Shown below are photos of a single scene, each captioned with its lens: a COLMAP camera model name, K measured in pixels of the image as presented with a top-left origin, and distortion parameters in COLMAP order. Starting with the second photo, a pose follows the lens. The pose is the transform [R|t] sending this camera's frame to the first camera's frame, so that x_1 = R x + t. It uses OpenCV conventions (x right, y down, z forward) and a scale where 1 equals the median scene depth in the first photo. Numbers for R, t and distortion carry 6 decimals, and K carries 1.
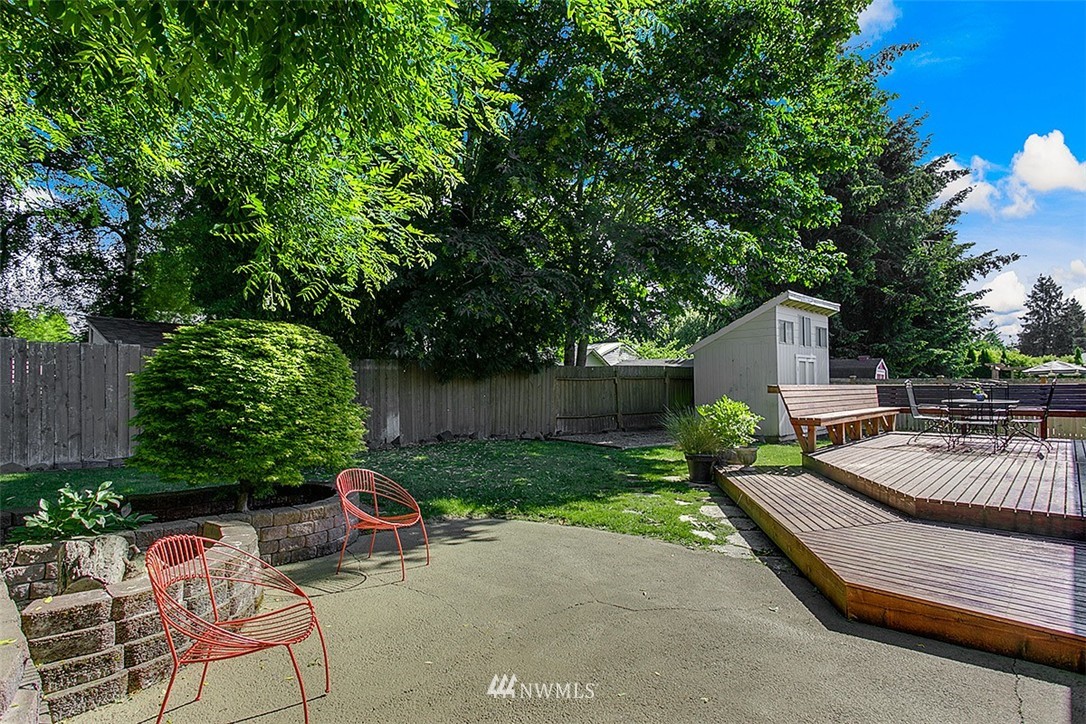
lens RADIAL K [[547.3, 0, 577.3], [0, 547.3, 354.9], [0, 0, 1]] dist [0.001546, -0.000337]
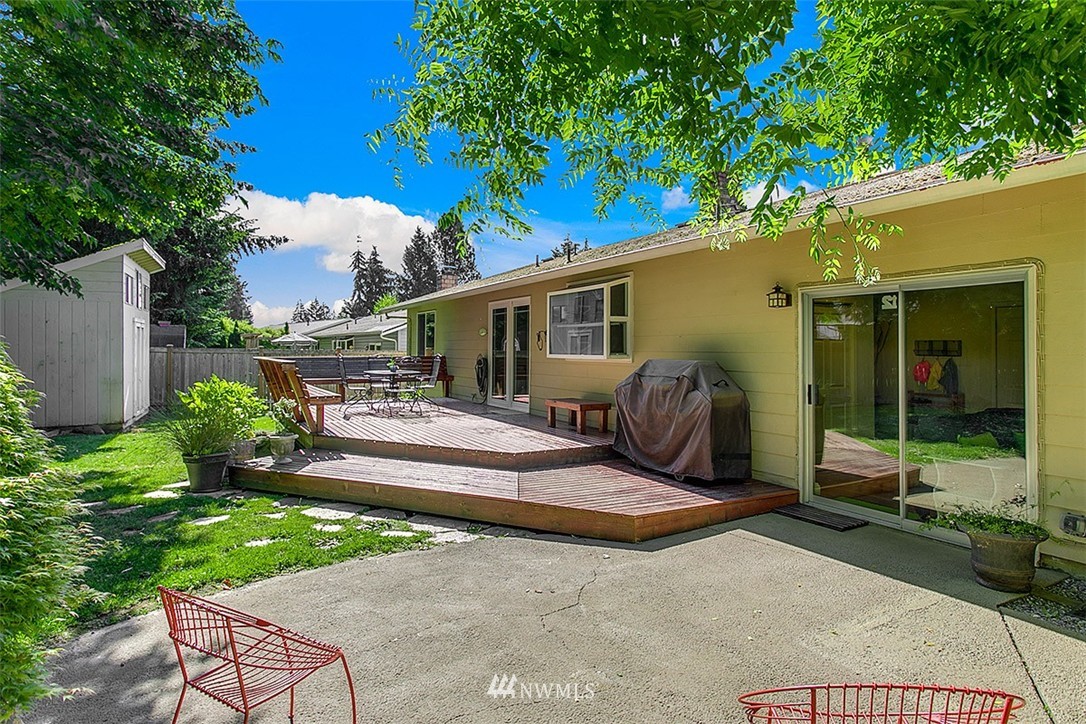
lens RADIAL K [[547.3, 0, 577.3], [0, 547.3, 354.9], [0, 0, 1]] dist [0.001546, -0.000337]
pose [[0.360950, -0.001250, 0.932584, -0.543119], [-0.054281, 0.998276, 0.022347, -0.006175], [-0.931004, -0.058688, 0.360260, 0.438127]]
